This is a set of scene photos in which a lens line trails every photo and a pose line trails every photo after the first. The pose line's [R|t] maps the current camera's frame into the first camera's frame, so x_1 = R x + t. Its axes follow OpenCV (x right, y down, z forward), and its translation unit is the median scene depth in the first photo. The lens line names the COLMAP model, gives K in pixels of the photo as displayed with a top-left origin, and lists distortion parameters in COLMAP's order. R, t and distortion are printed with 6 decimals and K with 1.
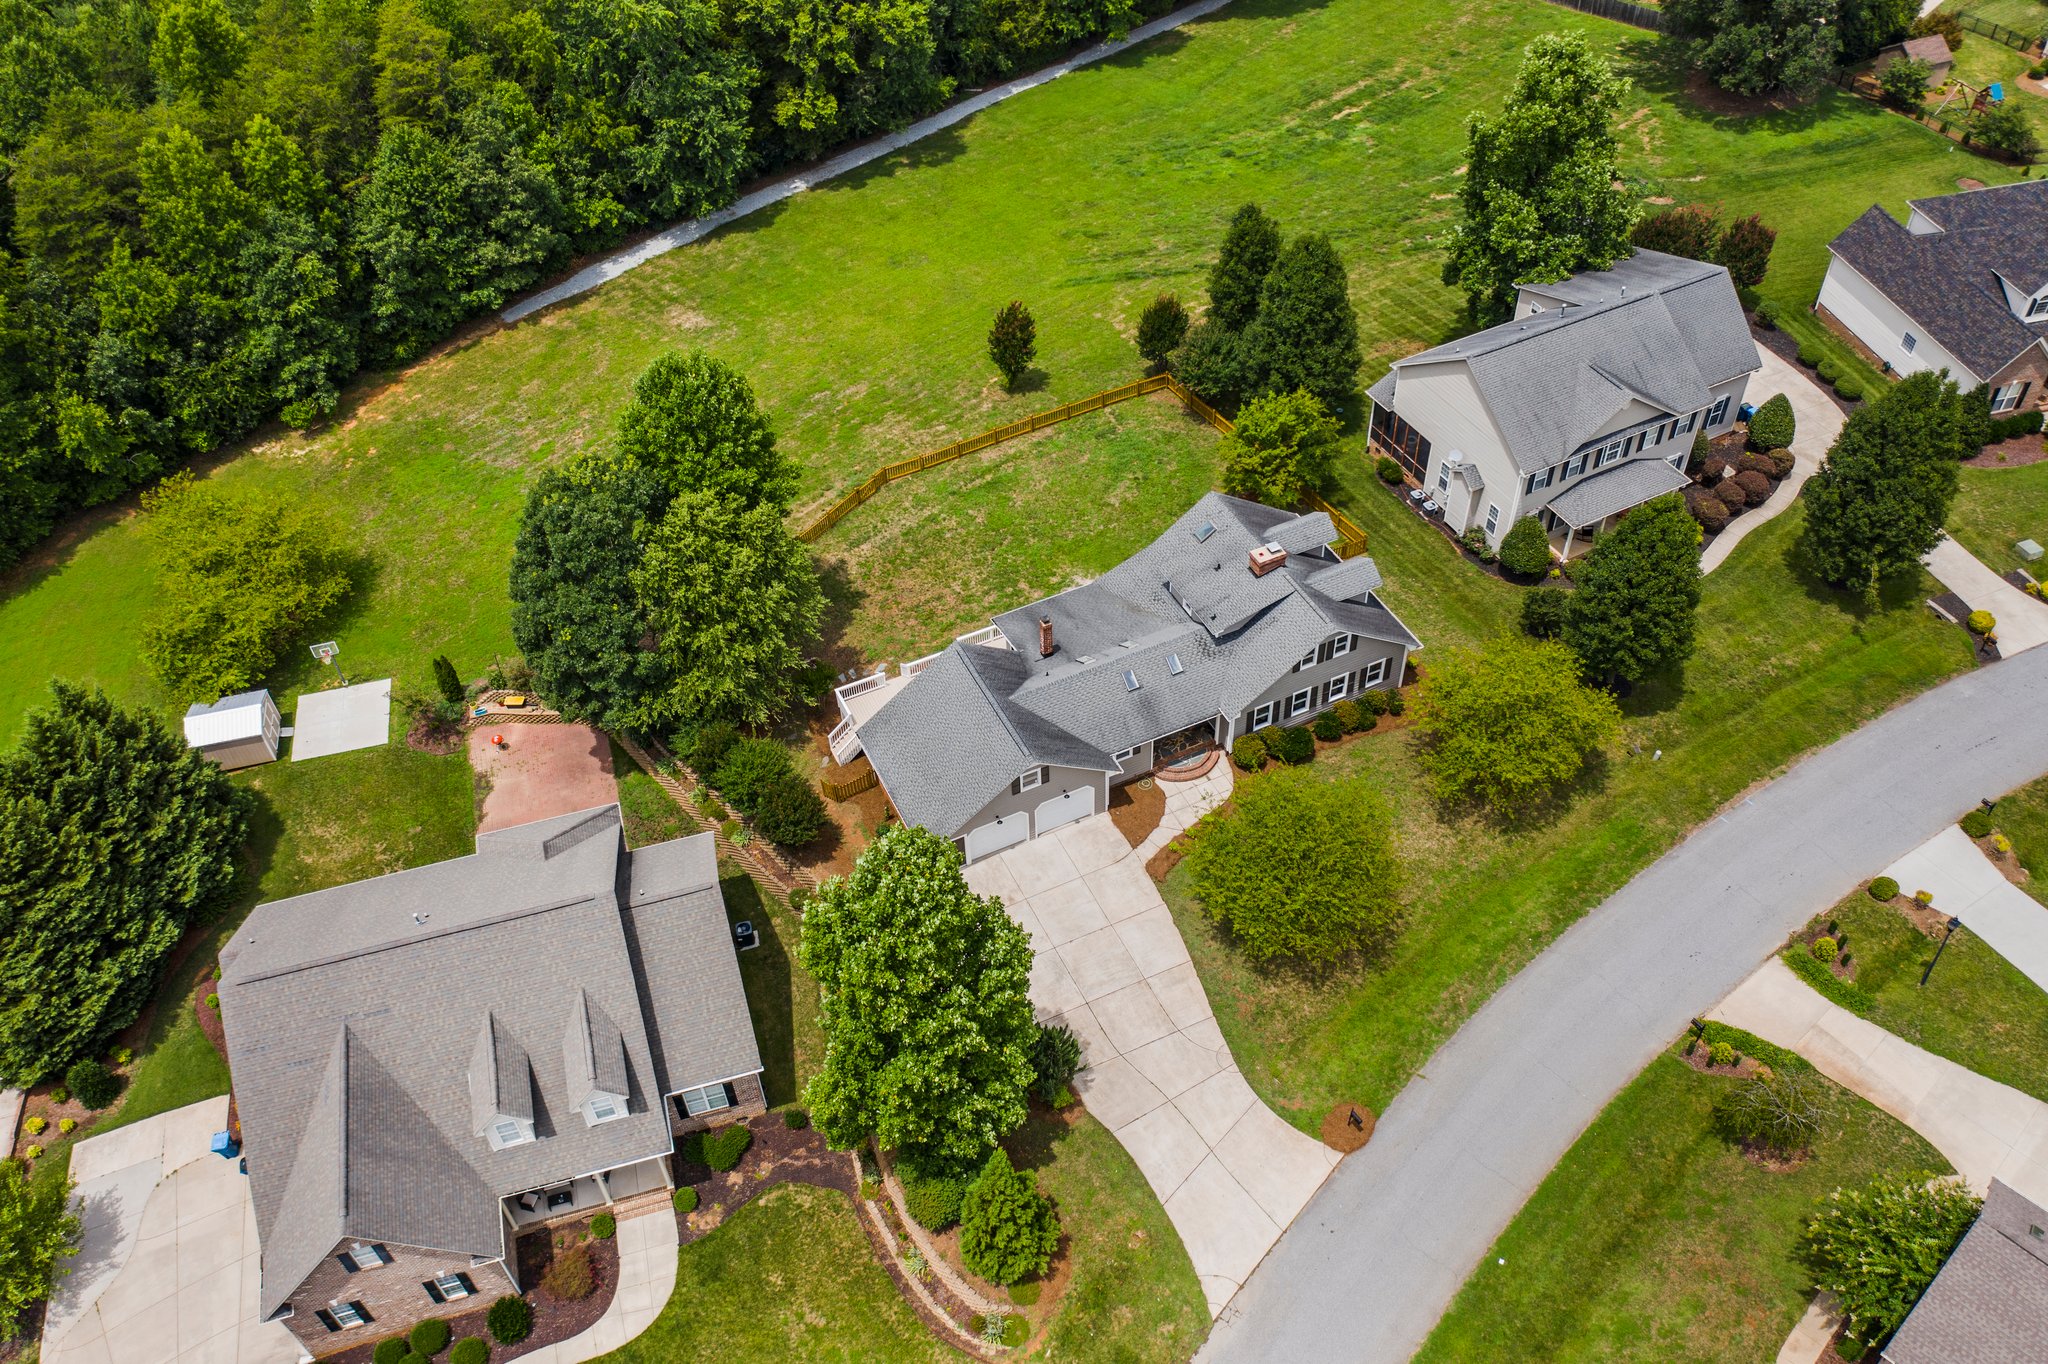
lens RADIAL K [[1600.3, 0, 1018.9], [0, 1600.3, 677.3], [0, 0, 1]] dist [-0.033918, 0.001656]
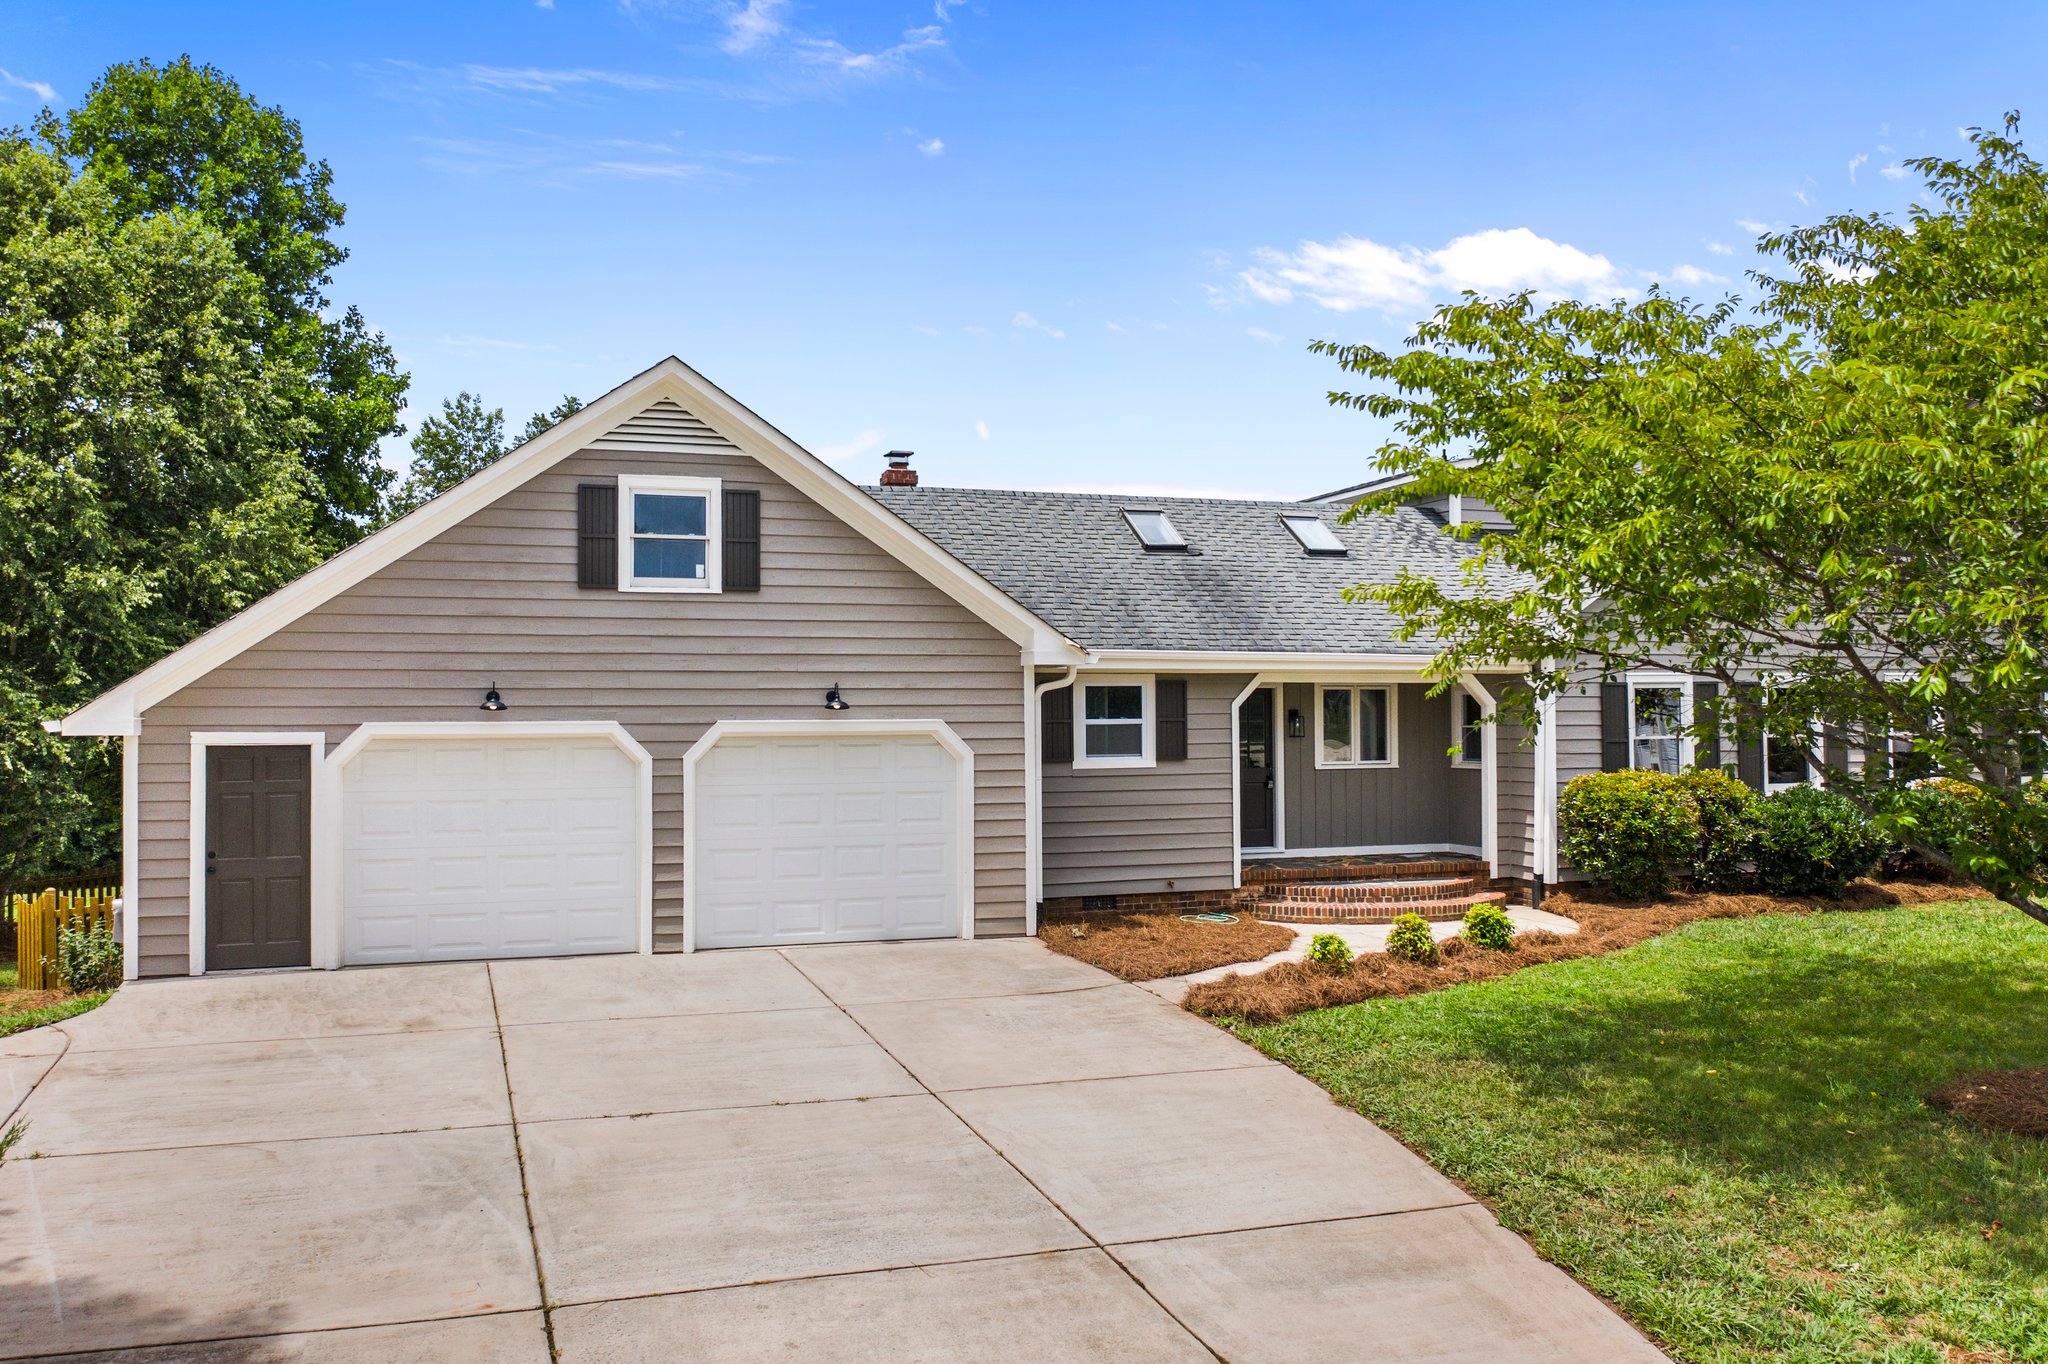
lens RADIAL K [[1669.6, 0, 1022.3], [0, 1669.6, 685.5], [0, 0, 1]] dist [-0.041799, -0.006373]
pose [[0.993579, 0.025480, -0.110233, 0.072773], [-0.097248, 0.690269, -0.716988, 0.212344], [0.057821, 0.723105, 0.688314, 0.750699]]
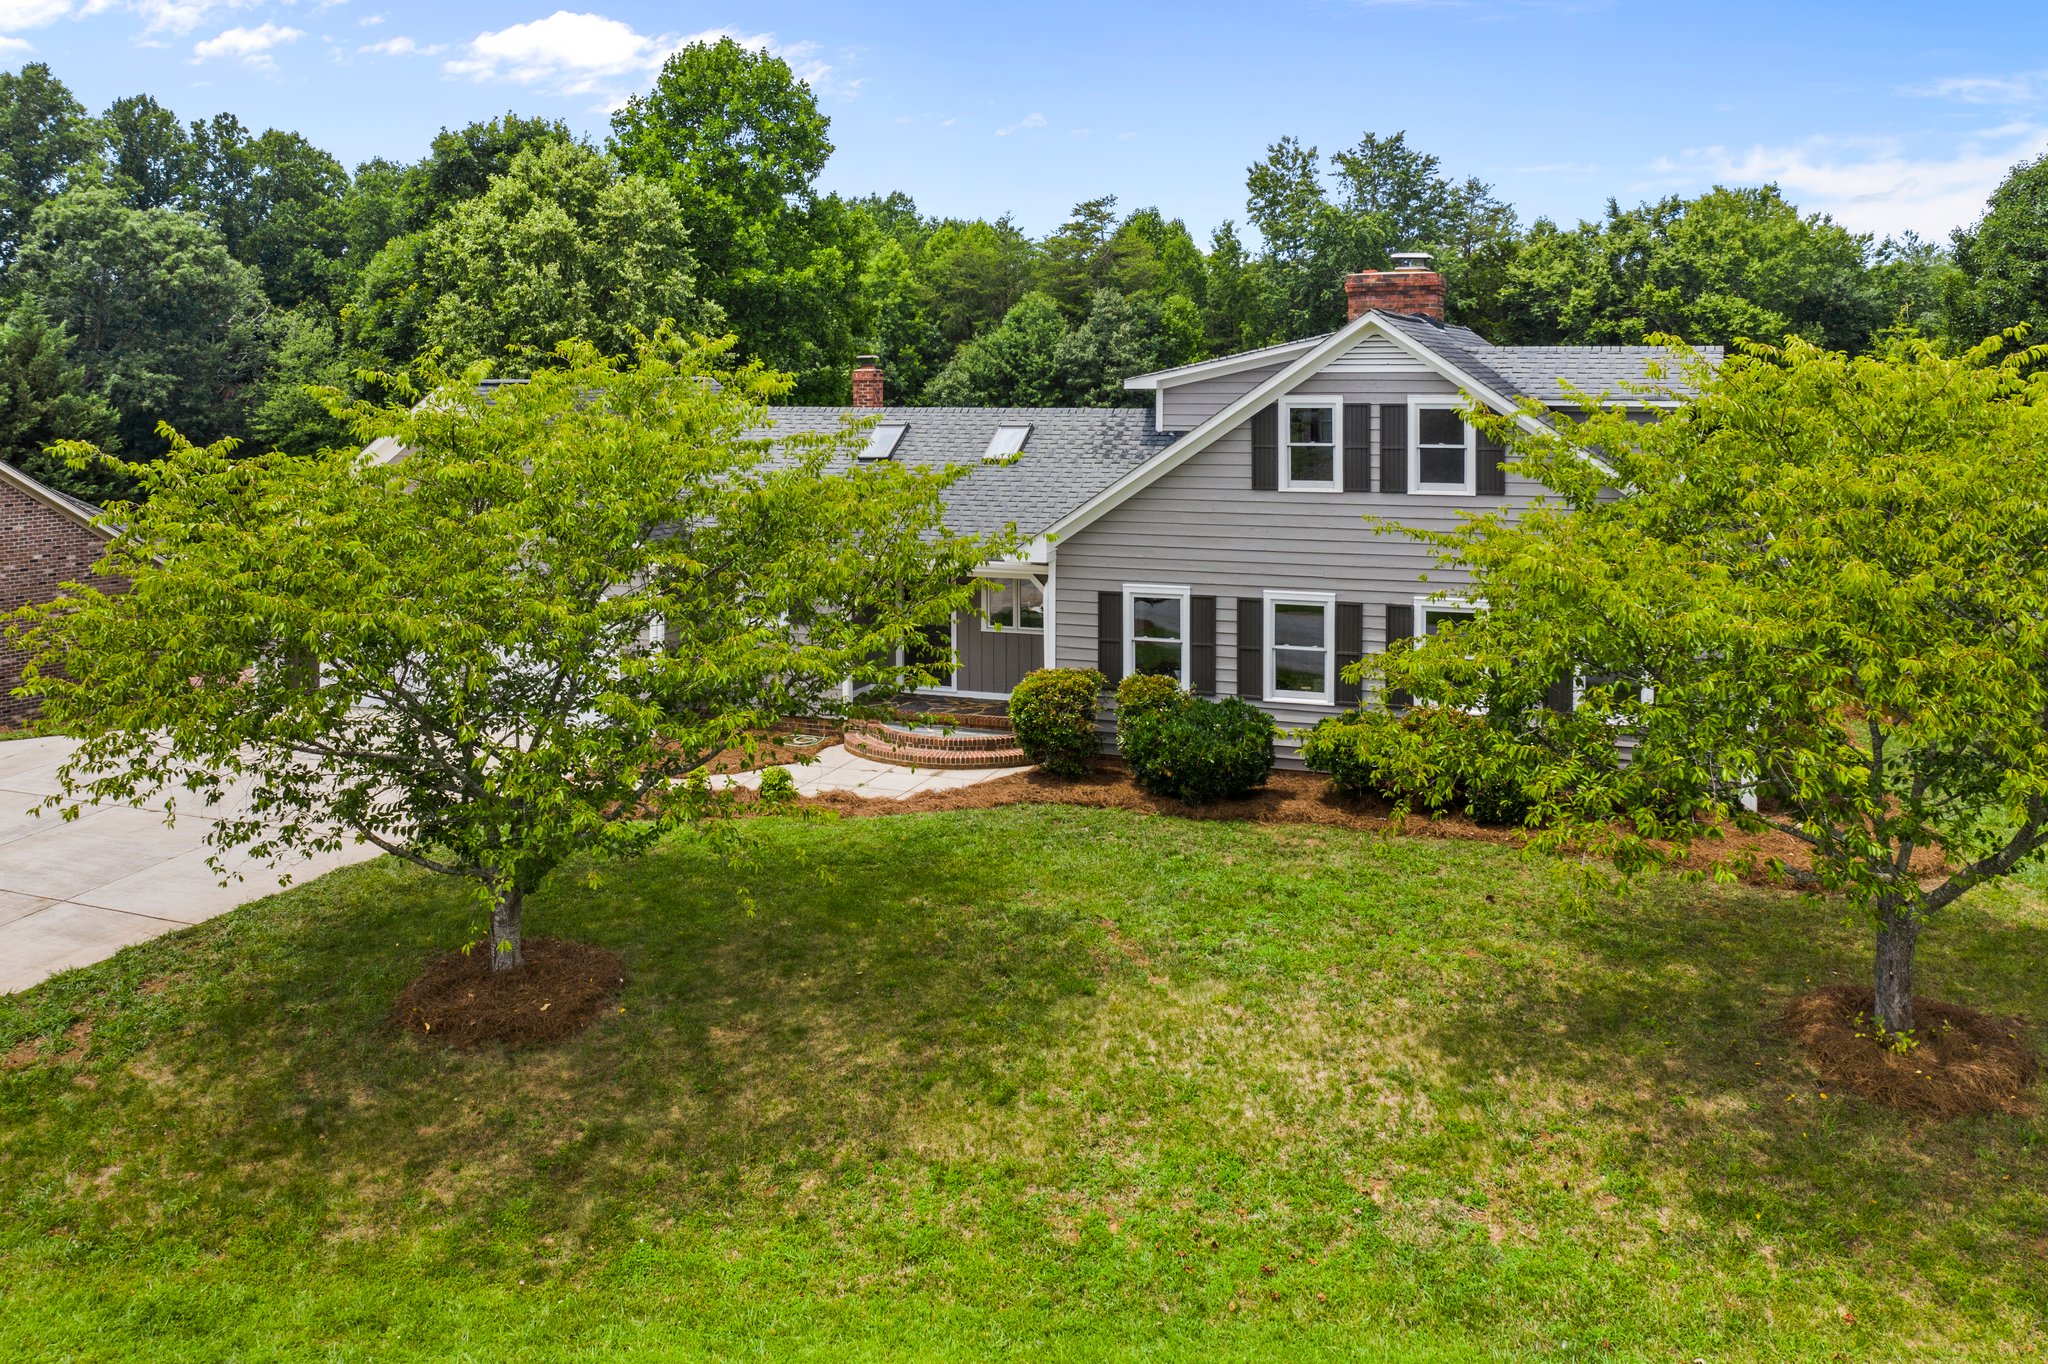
lens RADIAL K [[1658.8, 0, 1014.4], [0, 1658.8, 408.4], [0, 0, 1]] dist [-0.035498, 0.000770]
pose [[0.683895, 0.048850, -0.727943, 0.342991], [-0.529844, 0.719163, -0.449522, 0.141610], [0.501550, 0.693122, 0.517715, 0.742322]]
